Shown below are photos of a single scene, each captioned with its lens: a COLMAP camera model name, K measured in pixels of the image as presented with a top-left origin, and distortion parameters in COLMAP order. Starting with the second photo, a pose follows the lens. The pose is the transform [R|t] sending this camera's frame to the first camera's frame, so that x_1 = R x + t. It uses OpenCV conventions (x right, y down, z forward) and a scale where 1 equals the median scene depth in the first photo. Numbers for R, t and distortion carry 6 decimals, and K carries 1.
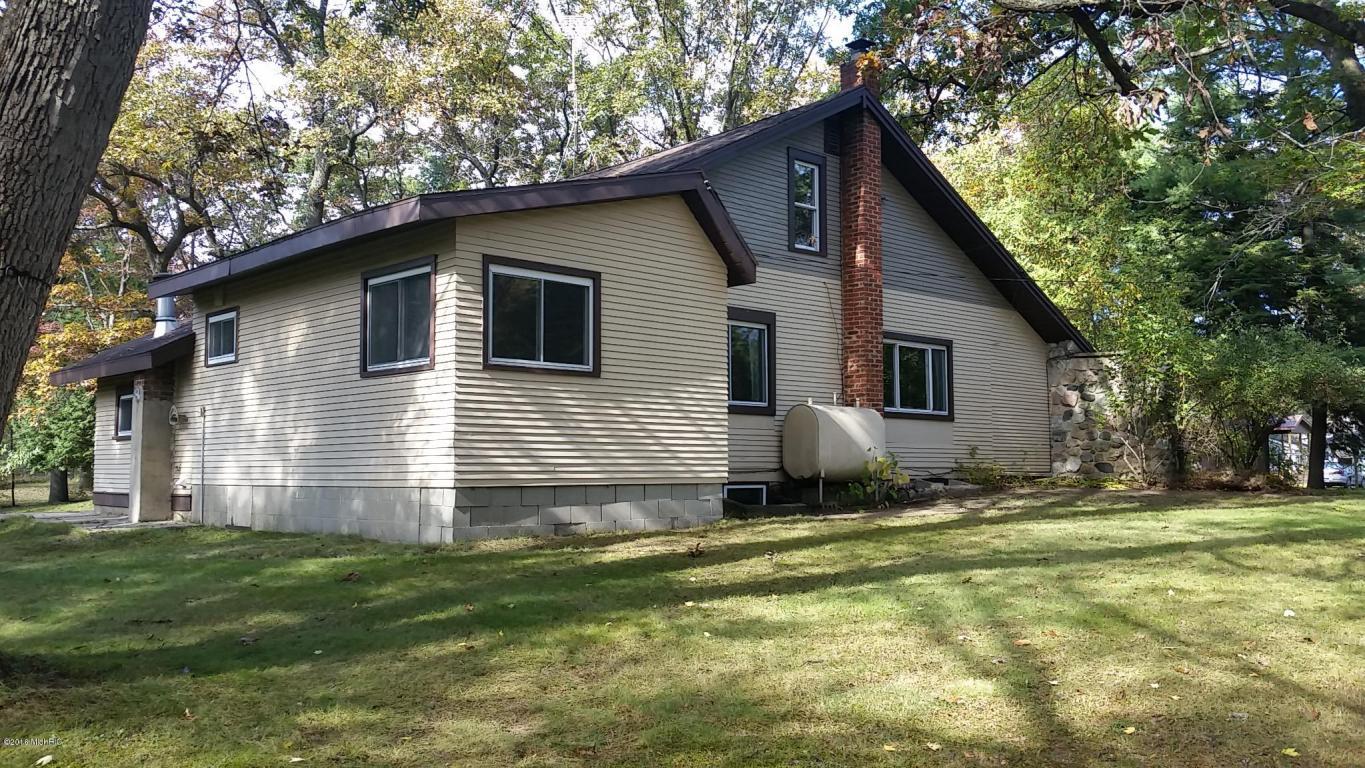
lens RADIAL K [[1134.7, 0, 682.5], [0, 1134.7, 384.0], [0, 0, 1]] dist [0.002507, -0.000528]
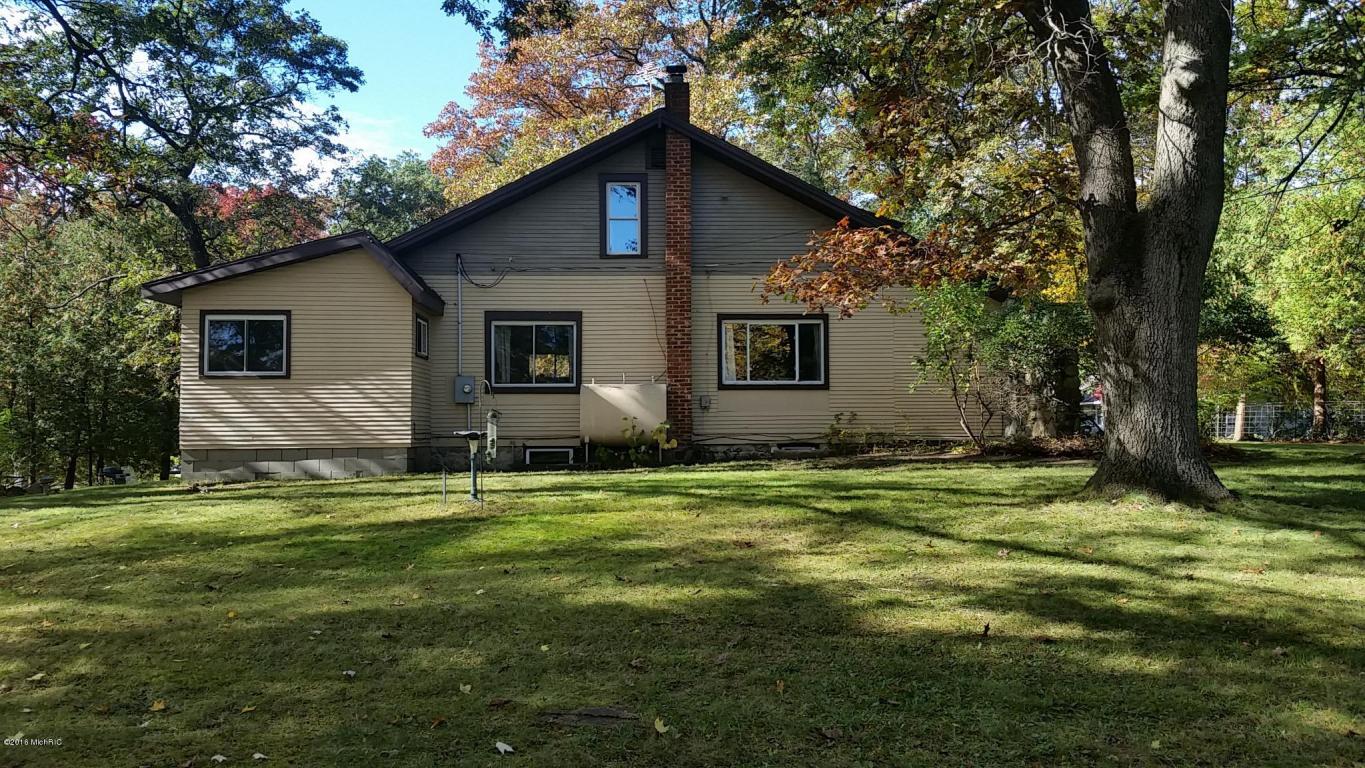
lens RADIAL K [[1134.7, 0, 682.5], [0, 1134.7, 384.0], [0, 0, 1]] dist [0.002507, -0.000528]
pose [[0.781298, -0.038049, -0.622997, 1.310630], [0.055280, 0.998436, 0.008348, 0.018034], [0.621705, -0.040961, 0.782180, 0.126380]]
